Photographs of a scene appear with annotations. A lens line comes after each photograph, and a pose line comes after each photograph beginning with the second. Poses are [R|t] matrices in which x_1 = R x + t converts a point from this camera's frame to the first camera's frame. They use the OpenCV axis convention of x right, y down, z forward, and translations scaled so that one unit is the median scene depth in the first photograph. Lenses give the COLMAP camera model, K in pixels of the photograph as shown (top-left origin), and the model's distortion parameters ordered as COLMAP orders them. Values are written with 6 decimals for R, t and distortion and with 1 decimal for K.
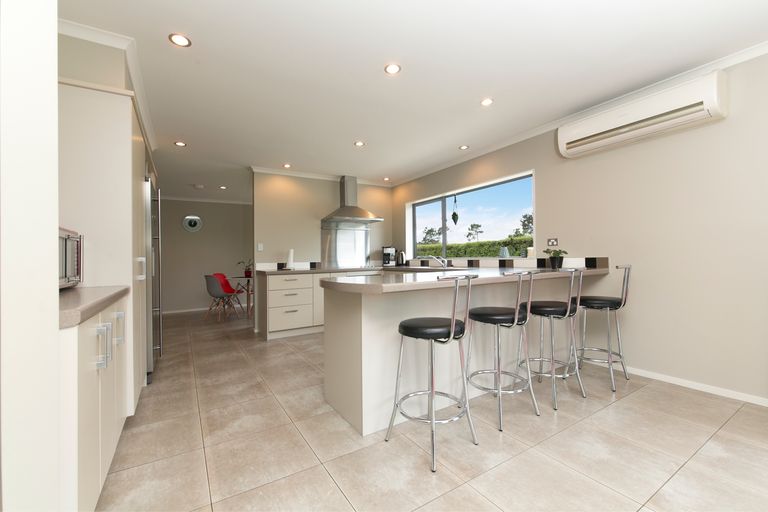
lens RADIAL K [[331.8, 0, 389.9], [0, 331.8, 254.1], [0, 0, 1]] dist [0.014461, 0.000377]
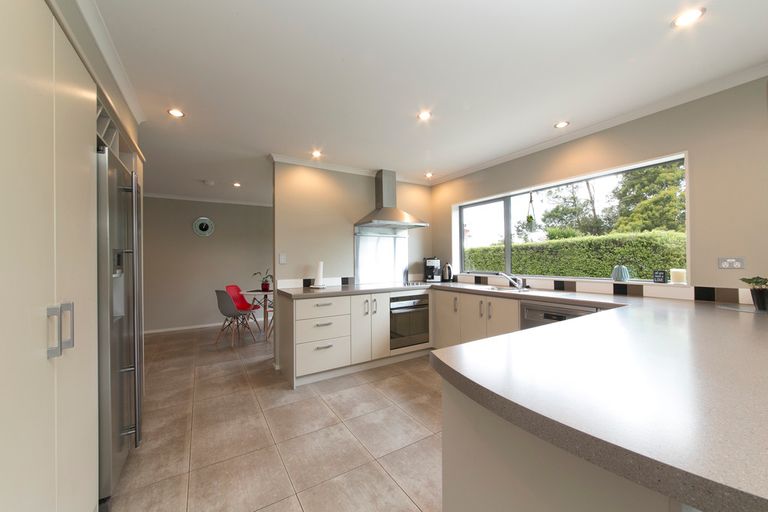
lens RADIAL K [[301.7, 0, 361.7], [0, 301.7, 265.3], [0, 0, 1]] dist [0.004852, 0.000168]
pose [[0.996835, 0.018939, -0.077204, -0.131113], [-0.016470, 0.999336, 0.032492, -0.027774], [0.077768, -0.031117, 0.996486, 0.270109]]
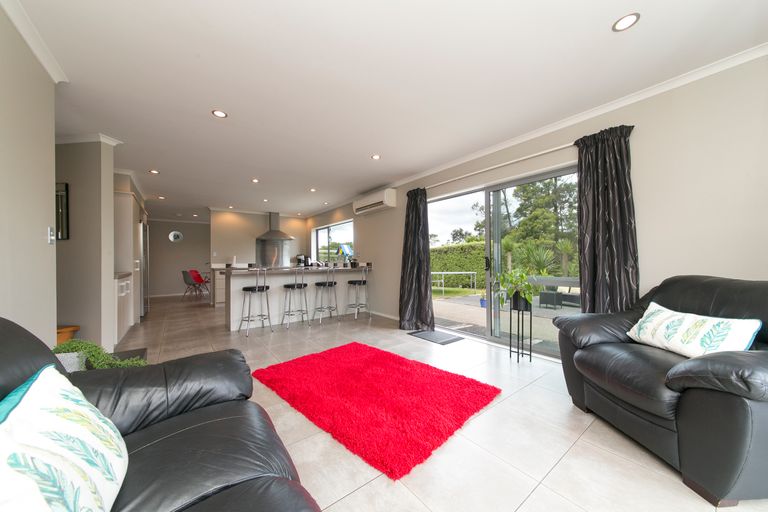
lens RADIAL K [[264.5, 0, 385.9], [0, 264.5, 260.5], [0, 0, 1]] dist [-0.001842, -0.000096]
pose [[0.994111, 0.013370, 0.107534, 0.305601], [-0.014592, 0.999837, 0.010588, -0.014796], [-0.107375, -0.012094, 0.994145, -0.396625]]
